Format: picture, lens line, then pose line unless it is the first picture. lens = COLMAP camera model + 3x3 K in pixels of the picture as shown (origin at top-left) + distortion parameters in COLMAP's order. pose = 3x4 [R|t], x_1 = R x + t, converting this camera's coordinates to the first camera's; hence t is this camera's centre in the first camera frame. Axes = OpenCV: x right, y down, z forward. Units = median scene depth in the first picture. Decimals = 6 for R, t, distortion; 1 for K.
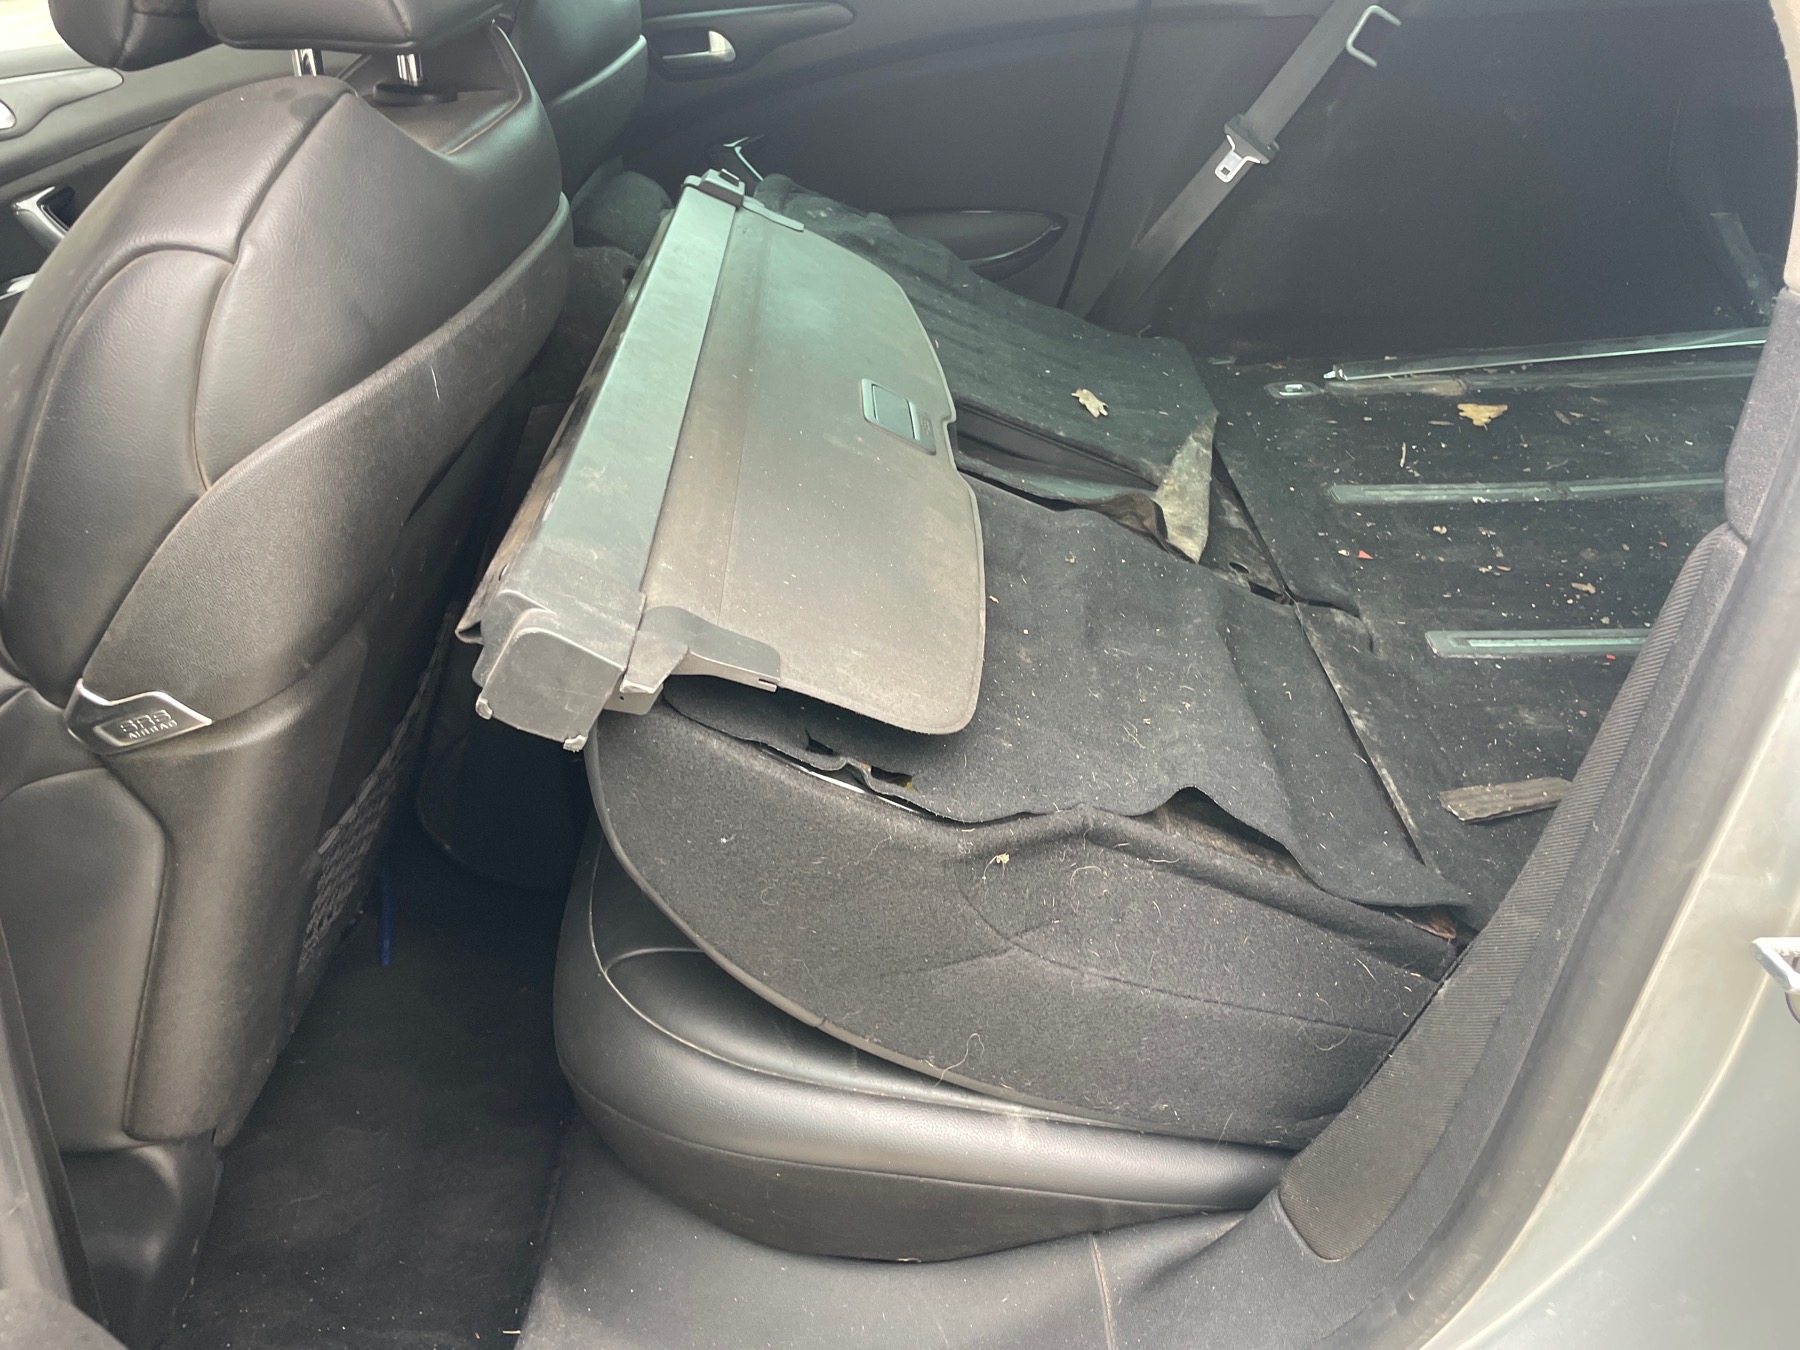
lens RADIAL K [[1366.6, 0, 892.1], [0, 1366.6, 669.4], [0, 0, 1]] dist [0.083304, -0.113134]
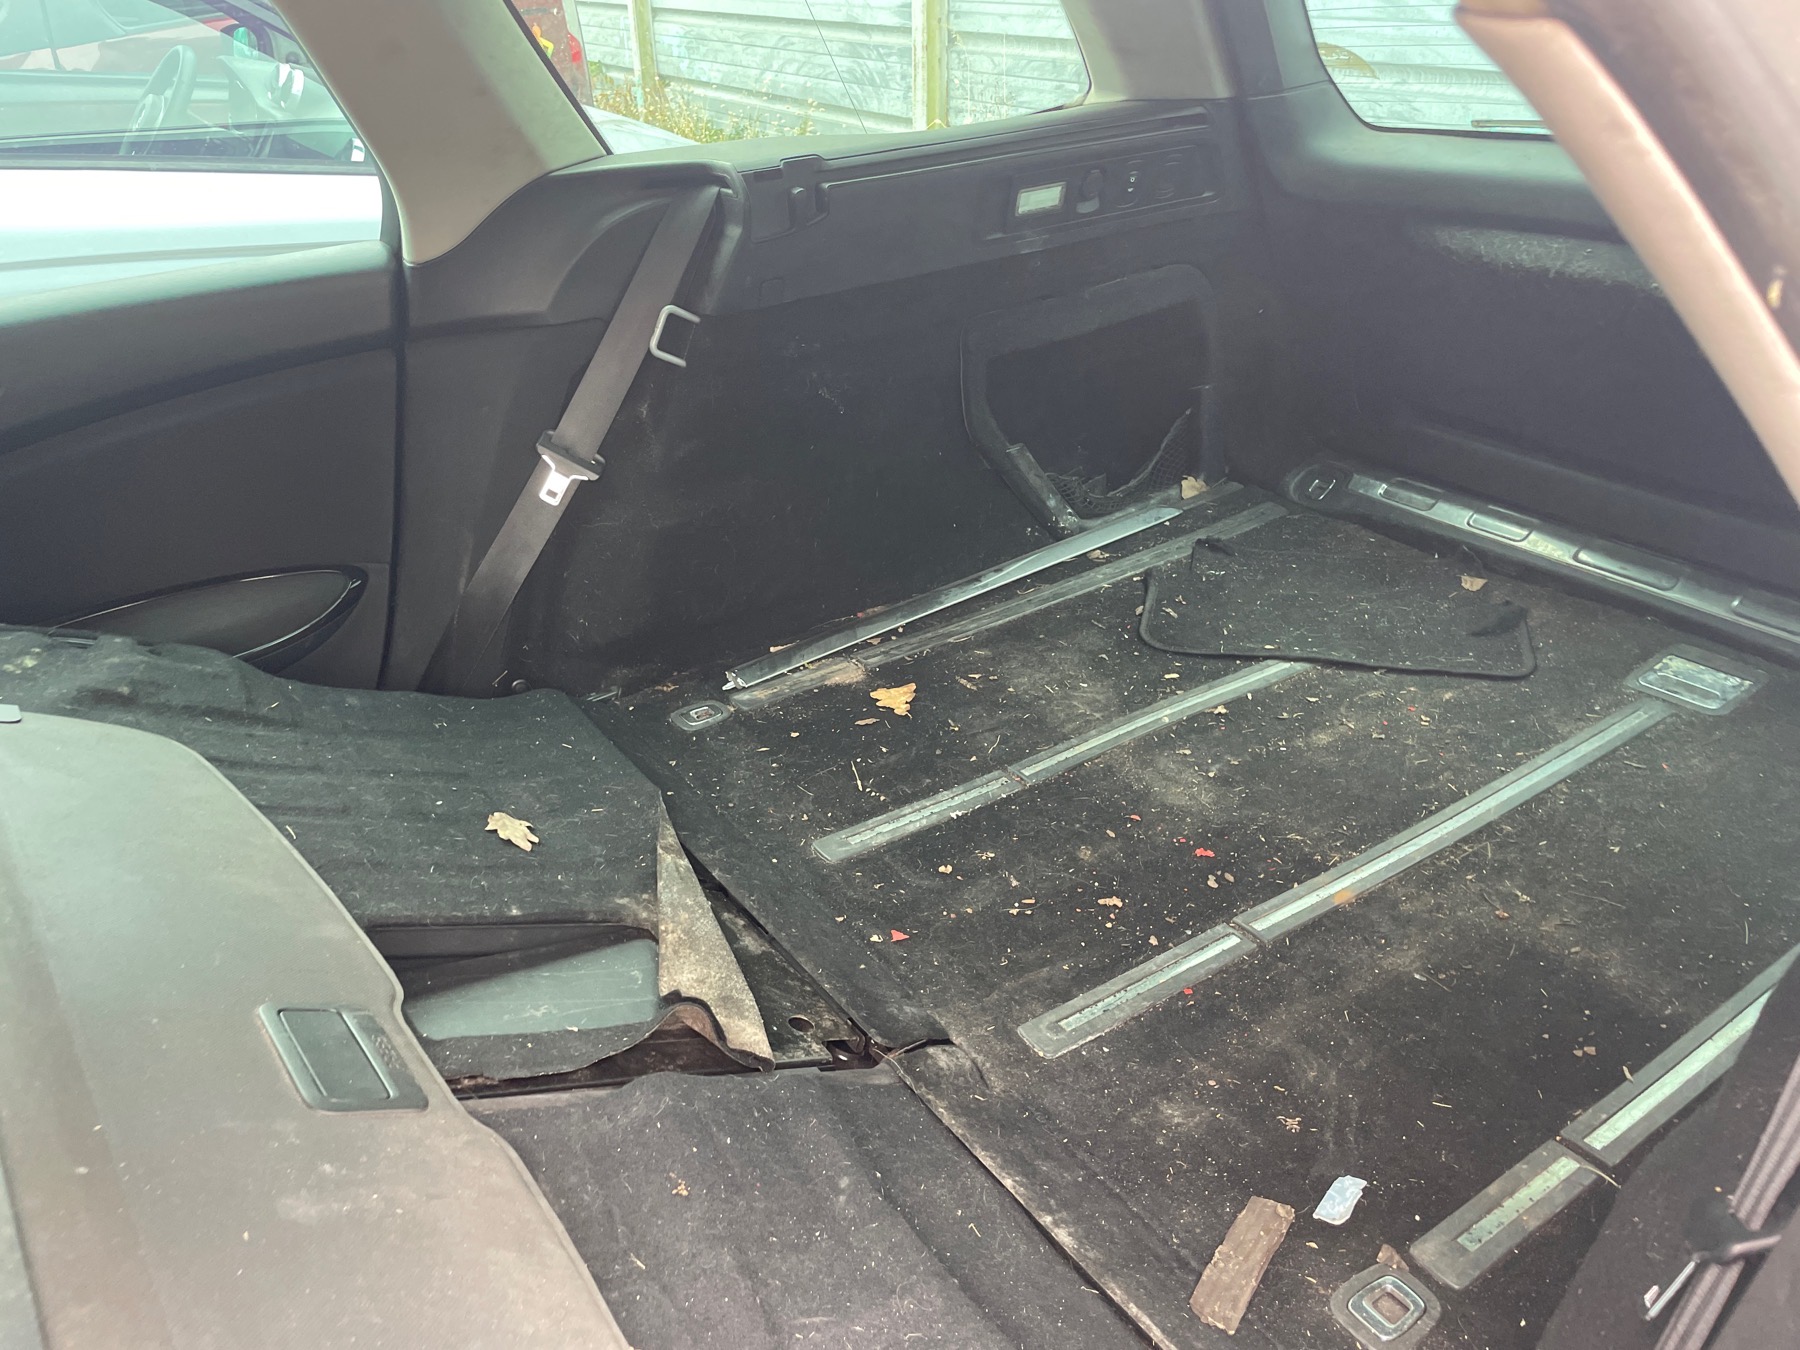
lens RADIAL K [[1366.6, 0, 910.7], [0, 1366.6, 679.7], [0, 0, 1]] dist [0.083304, -0.113134]
pose [[0.820416, -0.252099, 0.513190, -0.049293], [0.295538, 0.955326, -0.003172, -0.199979], [-0.489465, 0.154269, 0.858269, 0.190612]]
